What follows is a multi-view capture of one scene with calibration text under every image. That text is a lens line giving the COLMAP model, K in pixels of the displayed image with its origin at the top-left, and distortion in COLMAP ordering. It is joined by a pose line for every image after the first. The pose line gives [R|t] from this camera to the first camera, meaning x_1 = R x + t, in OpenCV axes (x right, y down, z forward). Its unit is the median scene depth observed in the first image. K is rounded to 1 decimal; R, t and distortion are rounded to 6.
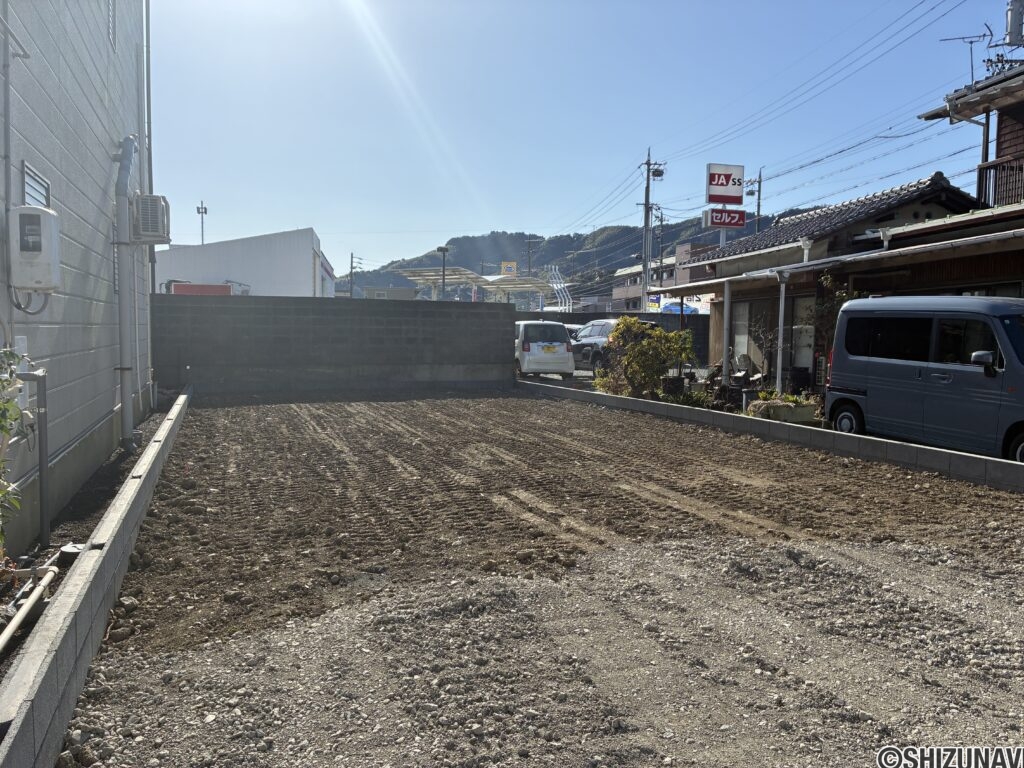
lens RADIAL K [[774.1, 0, 517.5], [0, 774.1, 384.1], [0, 0, 1]] dist [0.056276, -0.063692]
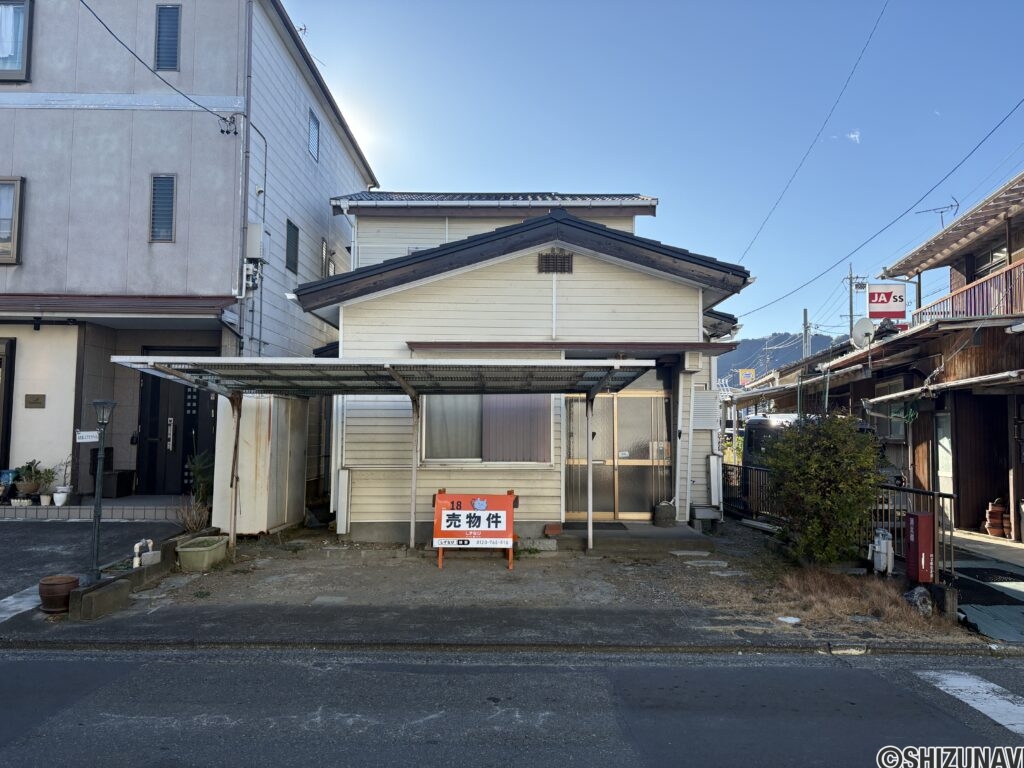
lens RADIAL K [[773.1, 0, 518.5], [0, 773.1, 379.8], [0, 0, 1]] dist [0.053448, -0.055173]
pose [[0.938343, -0.026440, -0.344694, 0.323701], [-0.022338, 0.990351, -0.136773, 0.024063], [0.344984, 0.136040, 0.928698, -0.353002]]
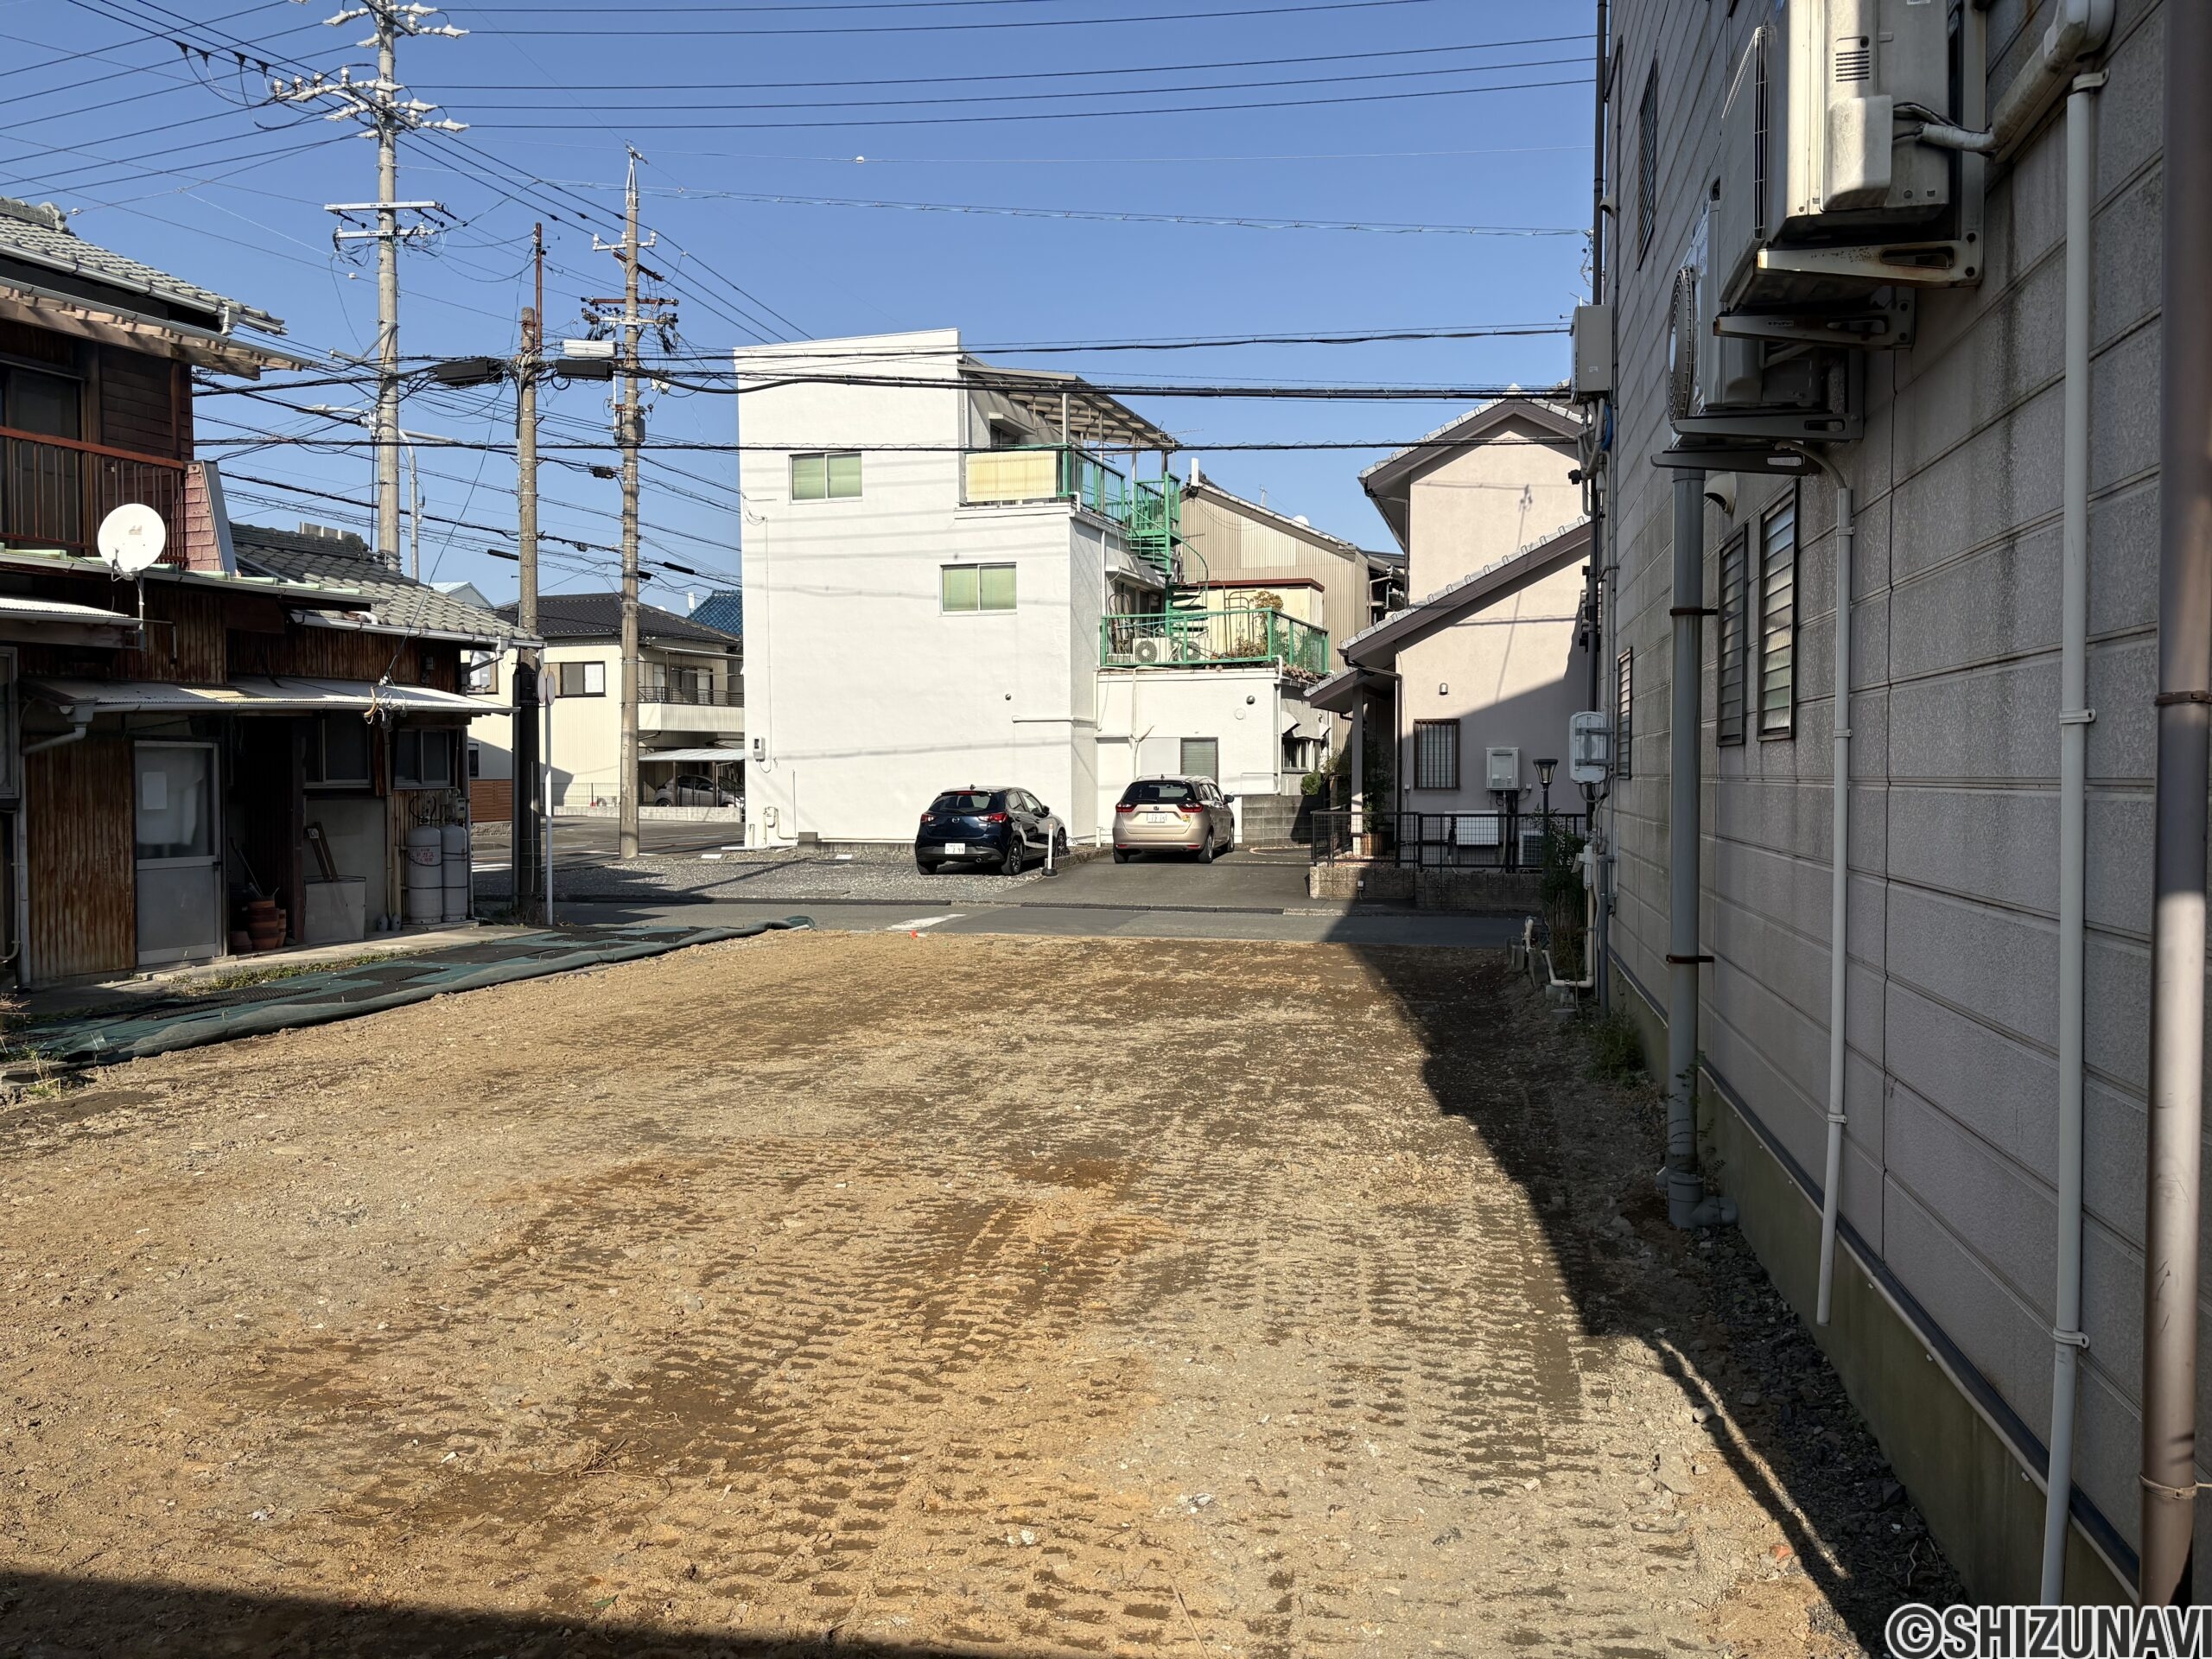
lens RADIAL K [[1670.1, 0, 1113.3], [0, 1670.1, 829.6], [0, 0, 1]] dist [0.053448, -0.055173]
pose [[-0.847573, -0.032795, 0.529664, -0.333469], [0.024611, 0.994586, 0.100965, -0.079483], [-0.530107, 0.098610, -0.842177, 0.872791]]
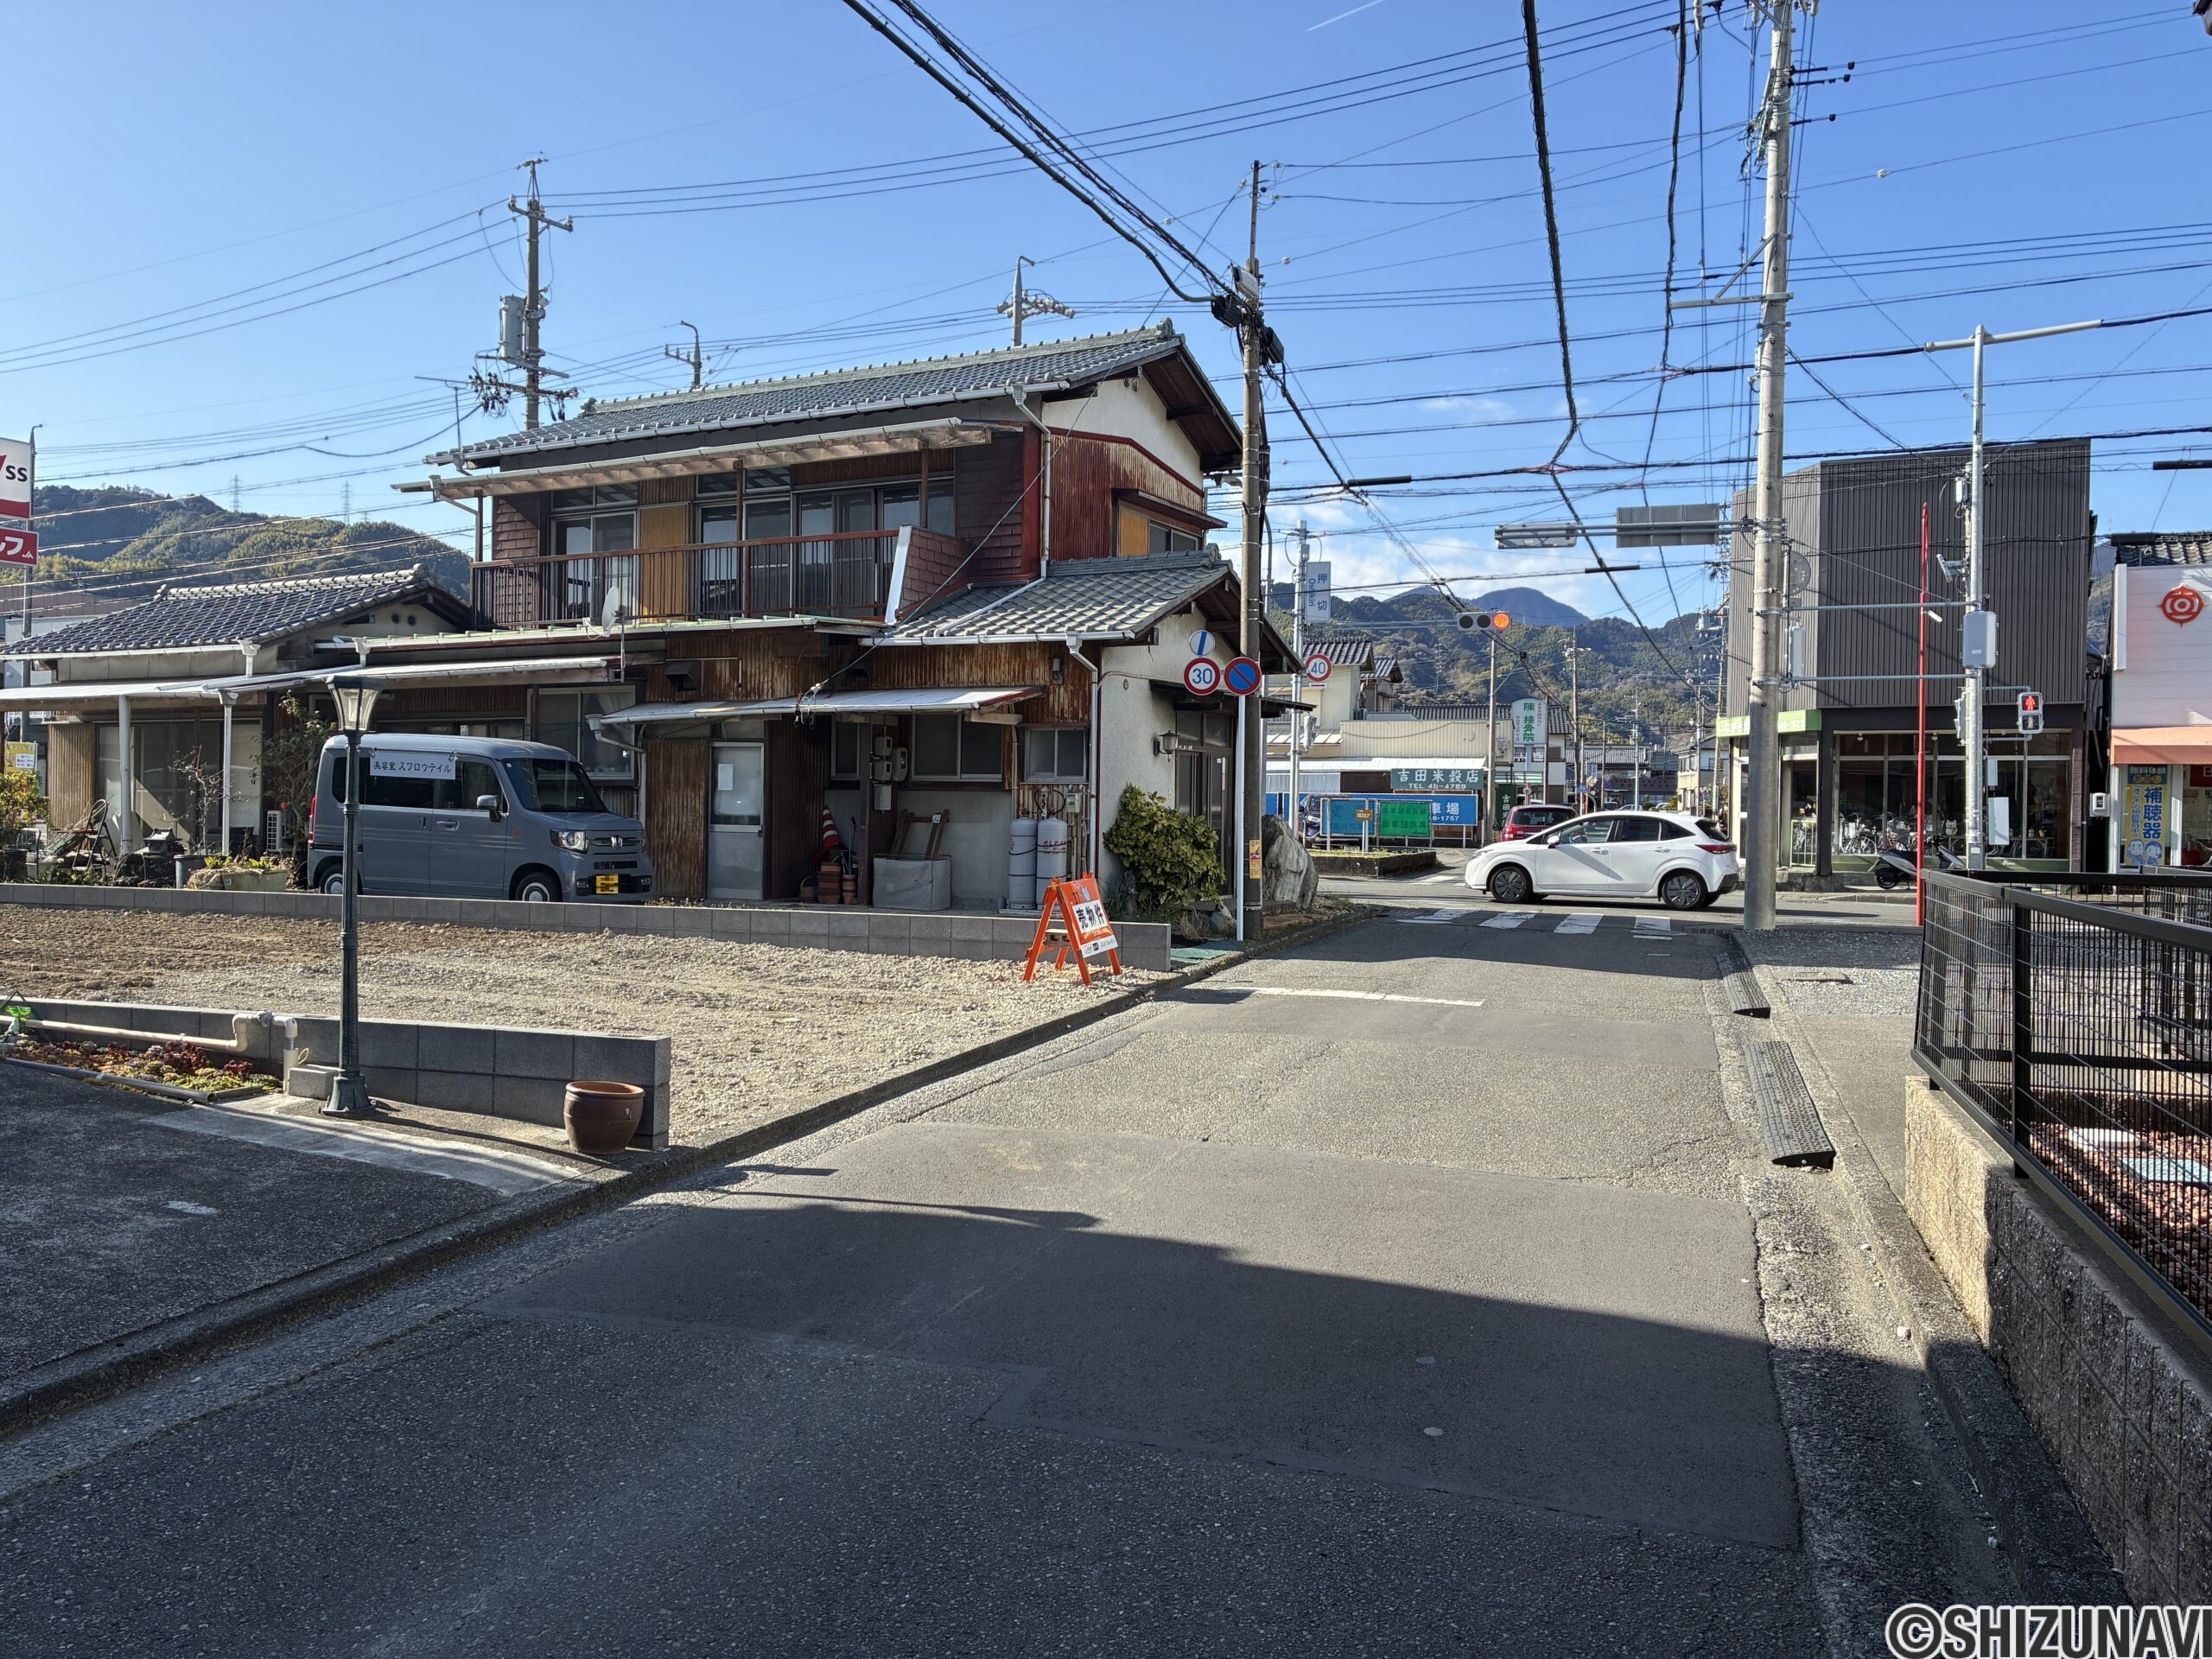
lens RADIAL K [[1672.3, 0, 1105.3], [0, 1672.3, 805.0], [0, 0, 1]] dist [0.056276, -0.063692]
pose [[0.628832, -0.007066, 0.777509, -0.250753], [0.047326, 0.998453, -0.029202, 0.030721], [-0.776099, 0.055159, 0.628194, -0.414357]]
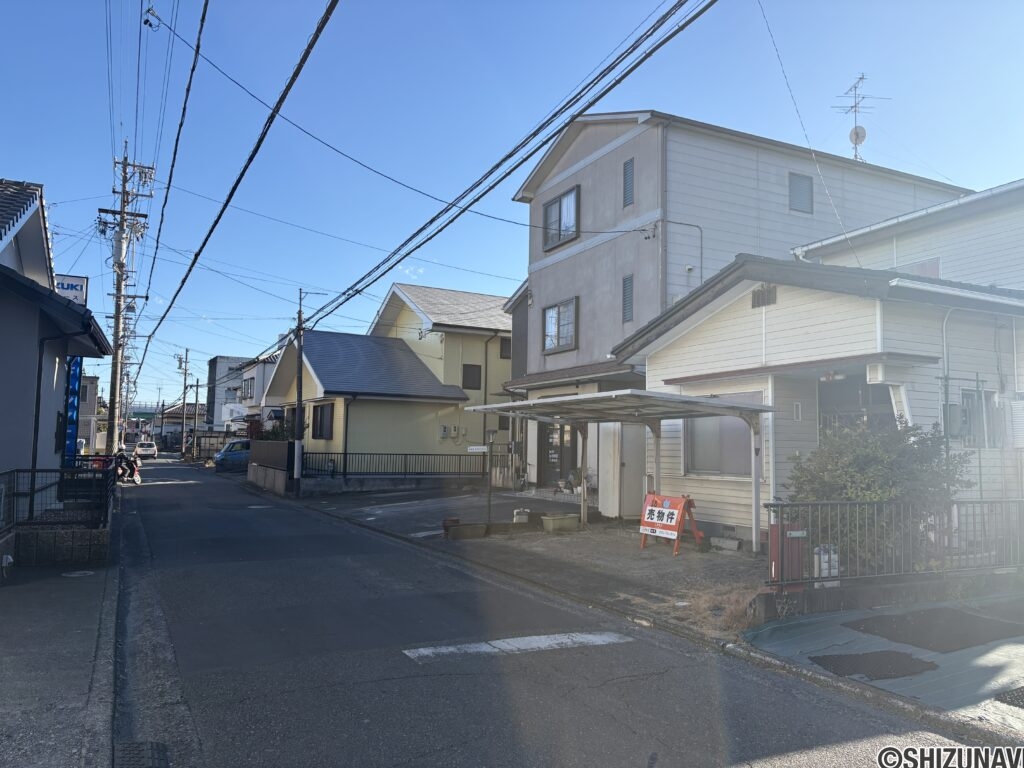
lens RADIAL K [[773.1, 0, 514.8], [0, 773.1, 386.7], [0, 0, 1]] dist [0.053448, -0.055173]
pose [[0.109932, -0.089942, -0.989861, 0.765754], [-0.083162, 0.991573, -0.099333, 0.013789], [0.990454, 0.093239, 0.101526, -0.082895]]
